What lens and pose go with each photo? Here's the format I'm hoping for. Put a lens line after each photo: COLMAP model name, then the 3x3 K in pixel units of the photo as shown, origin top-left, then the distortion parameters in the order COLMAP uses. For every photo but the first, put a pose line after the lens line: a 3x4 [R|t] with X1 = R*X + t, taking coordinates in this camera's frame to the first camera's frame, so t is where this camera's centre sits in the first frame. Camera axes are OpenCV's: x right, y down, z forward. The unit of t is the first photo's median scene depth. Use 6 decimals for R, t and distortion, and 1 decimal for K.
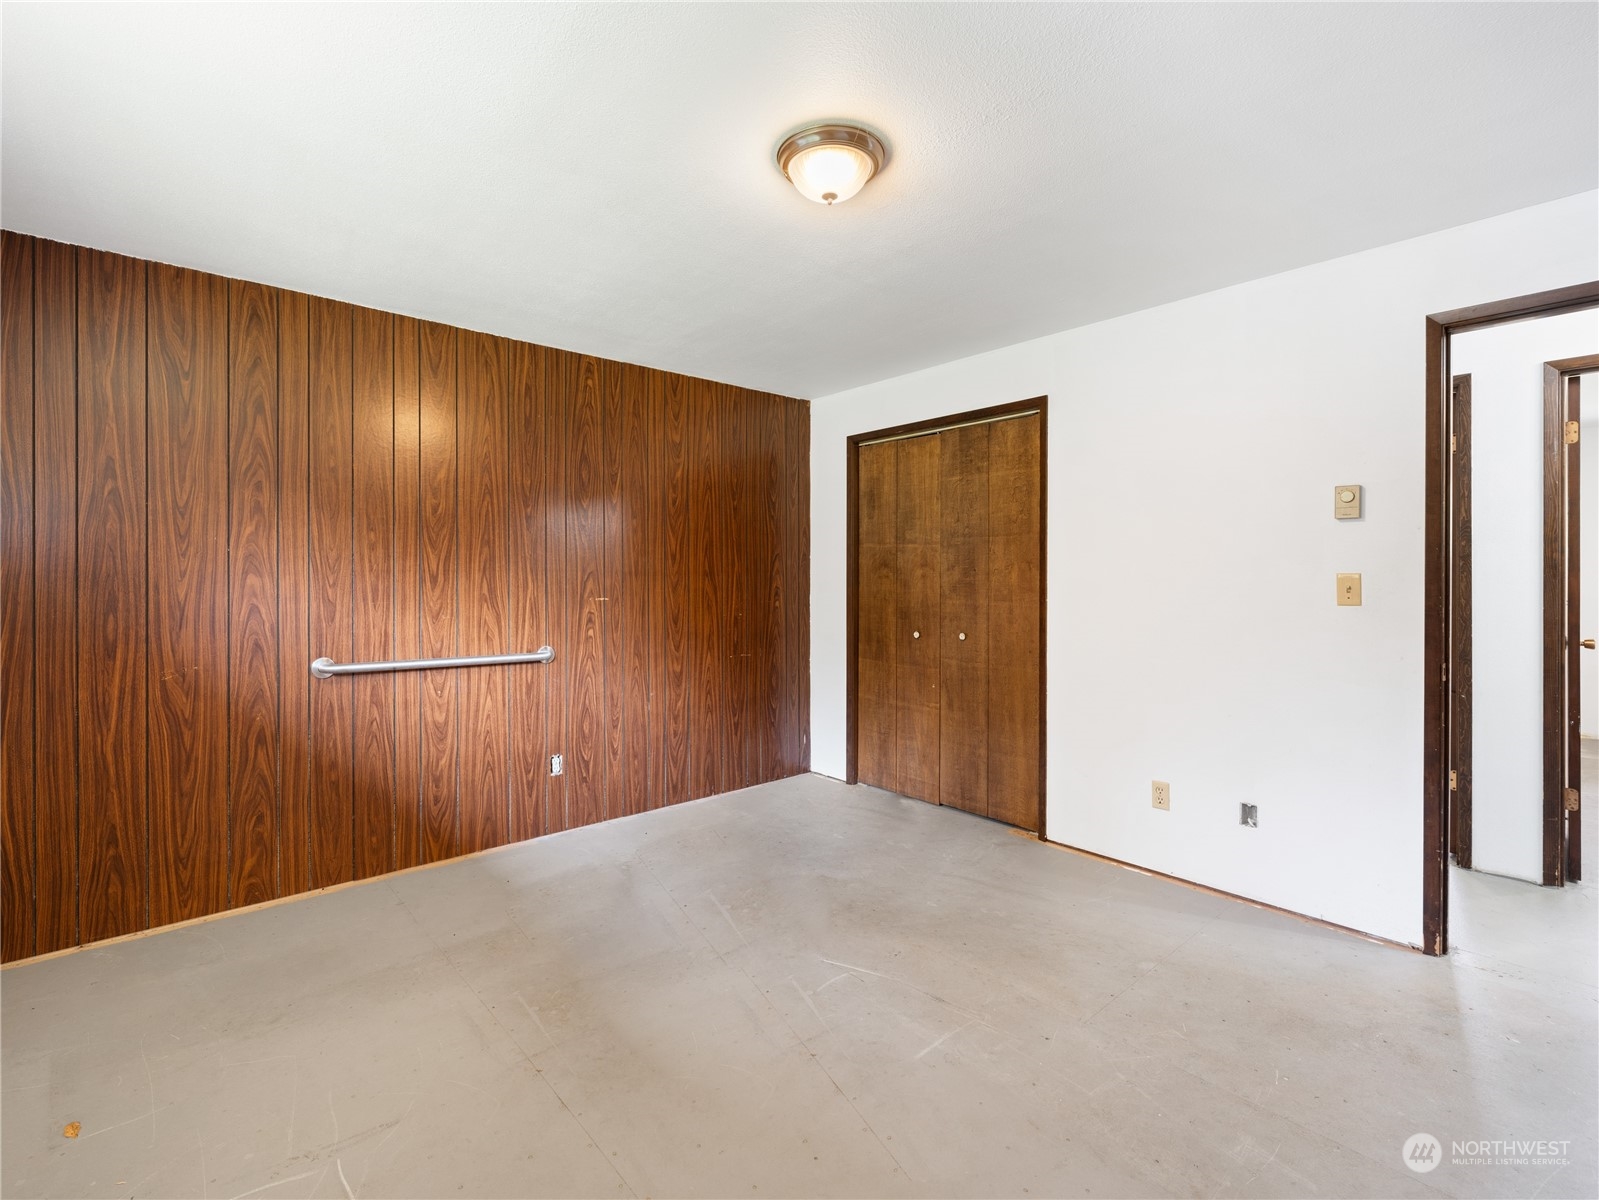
lens RADIAL K [[727.3, 0, 797.8], [0, 727.3, 579.8], [0, 0, 1]] dist [-0.000213, -0.001441]
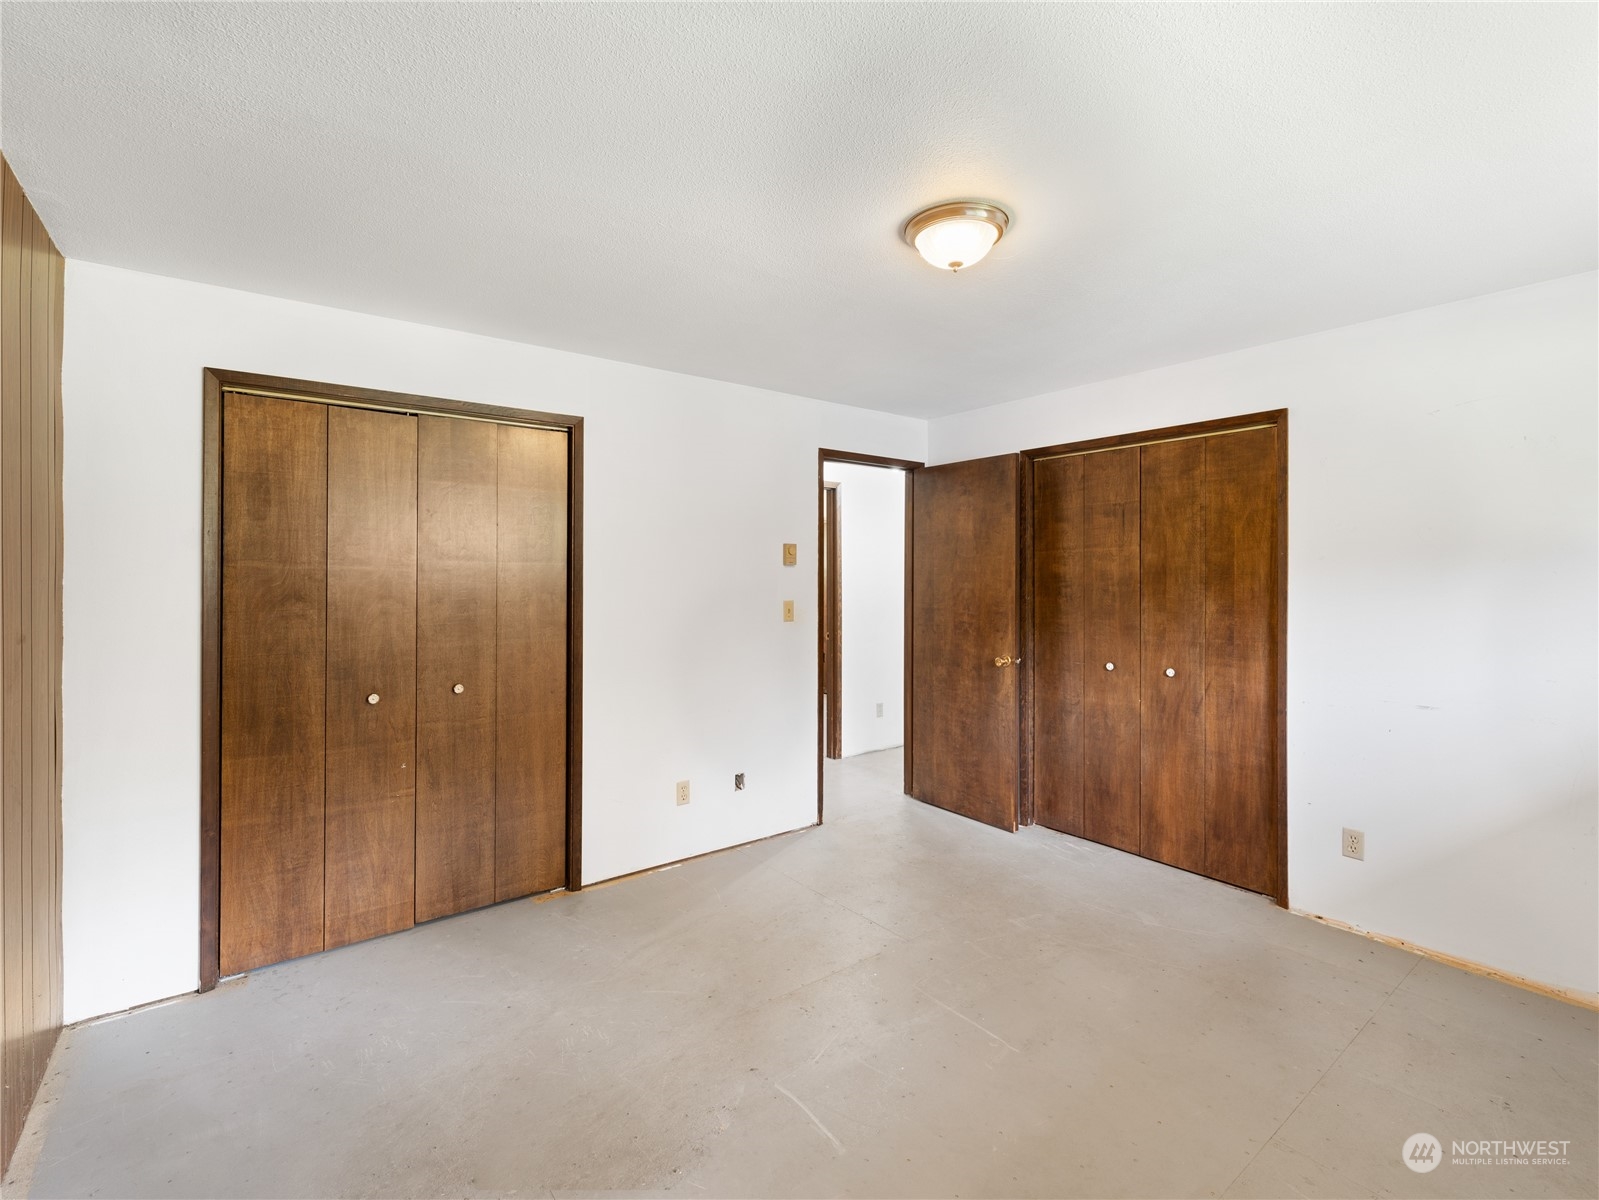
lens RADIAL K [[727.3, 0, 801.1], [0, 727.3, 593.4], [0, 0, 1]] dist [-0.000213, -0.001441]
pose [[0.075136, -0.011378, 0.997108, -0.545813], [0.016288, 0.999816, 0.010181, -0.027136], [-0.997040, 0.015476, 0.075307, 0.607791]]
